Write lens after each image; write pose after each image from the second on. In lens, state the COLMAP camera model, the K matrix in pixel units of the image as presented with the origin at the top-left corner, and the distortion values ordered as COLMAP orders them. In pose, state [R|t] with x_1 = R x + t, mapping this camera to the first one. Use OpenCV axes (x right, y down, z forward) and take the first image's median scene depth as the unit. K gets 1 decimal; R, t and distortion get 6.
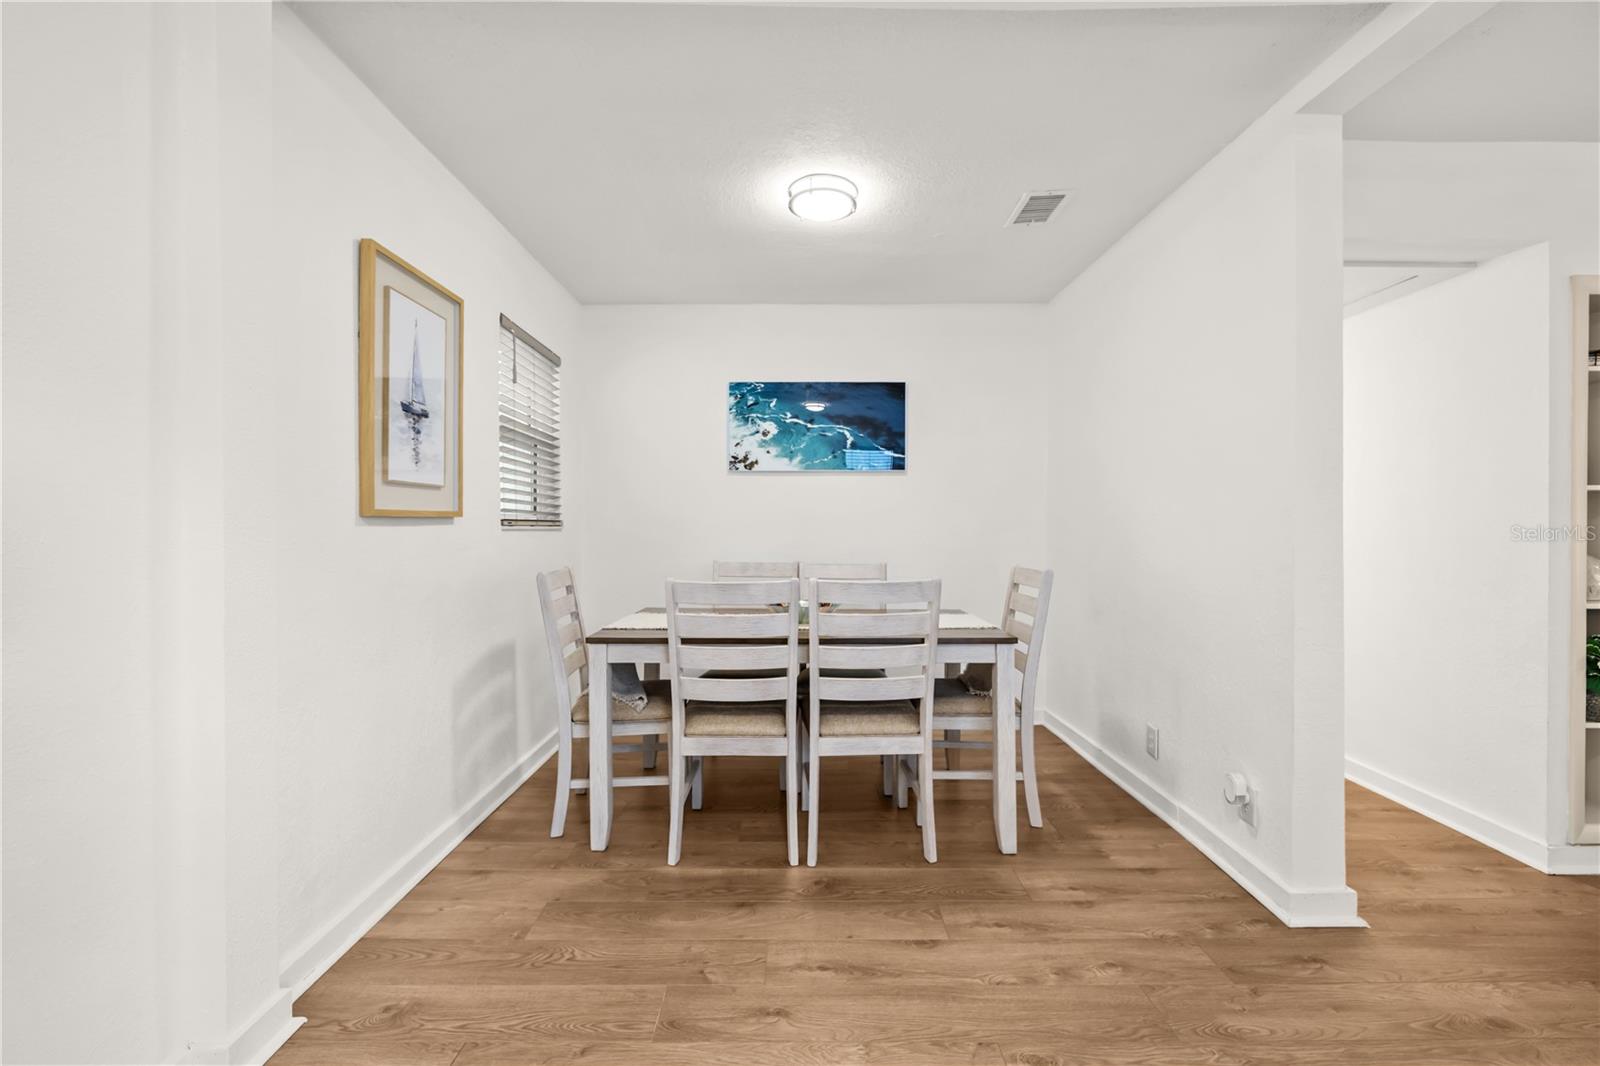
lens RADIAL K [[678.4, 0, 800.4], [0, 678.4, 528.2], [0, 0, 1]] dist [-0.000897, -0.000136]
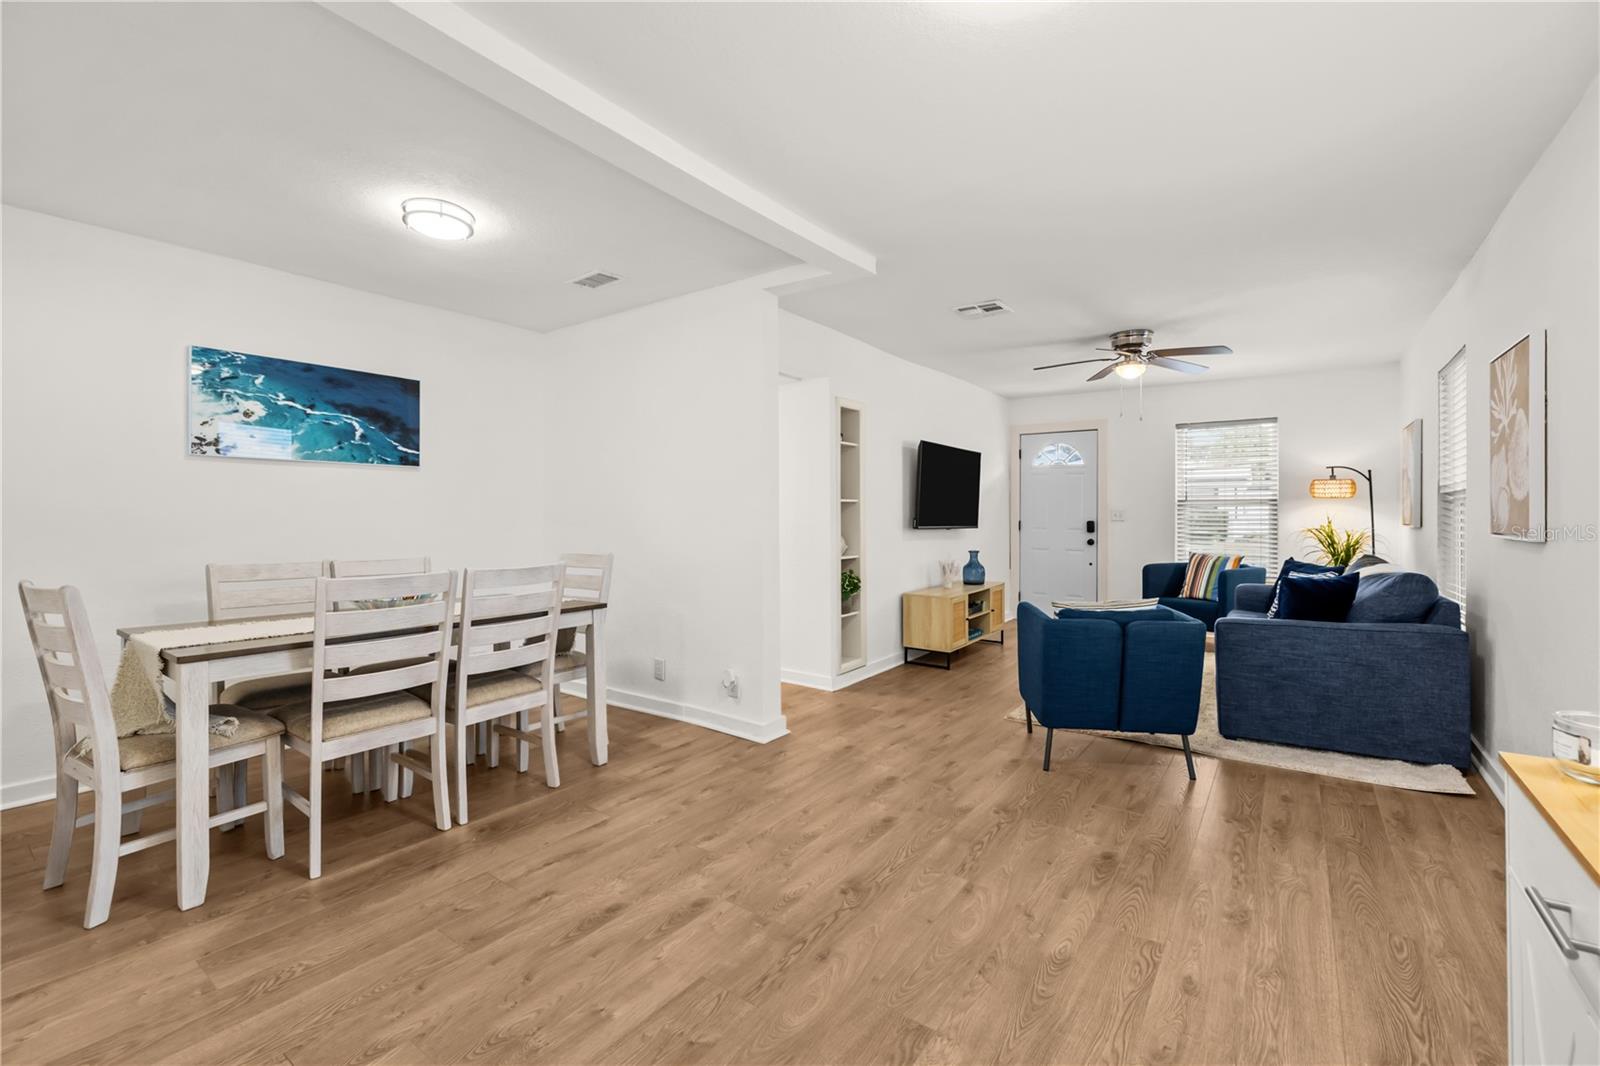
lens RADIAL K [[678.4, 0, 812.7], [0, 678.4, 522.3], [0, 0, 1]] dist [-0.000897, -0.000136]
pose [[0.582142, -0.007756, 0.813050, -0.555564], [0.006135, 0.999968, 0.005147, -0.004964], [-0.813064, 0.001992, 0.582171, -0.127097]]
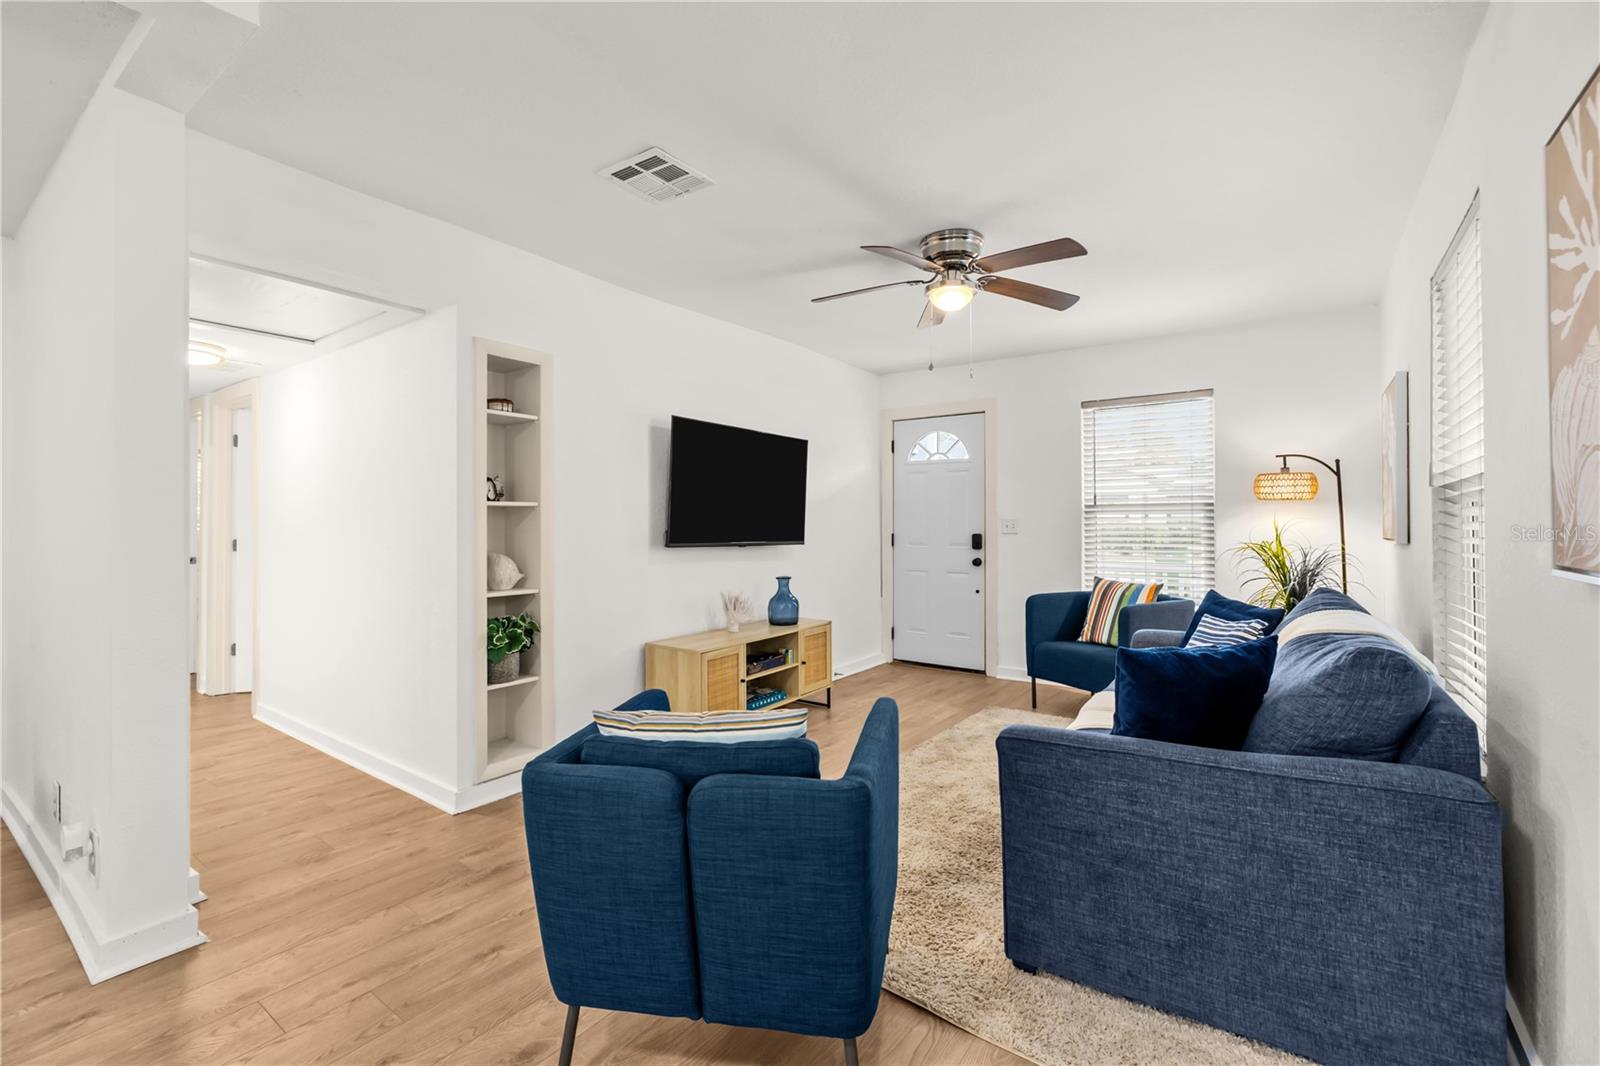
lens RADIAL K [[678.4, 0, 823.9], [0, 678.4, 525.8], [0, 0, 1]] dist [-0.000897, -0.000136]
pose [[0.578932, 0.001069, 0.815375, 0.470706], [0.008596, 0.999936, -0.007415, -0.002308], [-0.815330, 0.011302, 0.578886, -0.267190]]
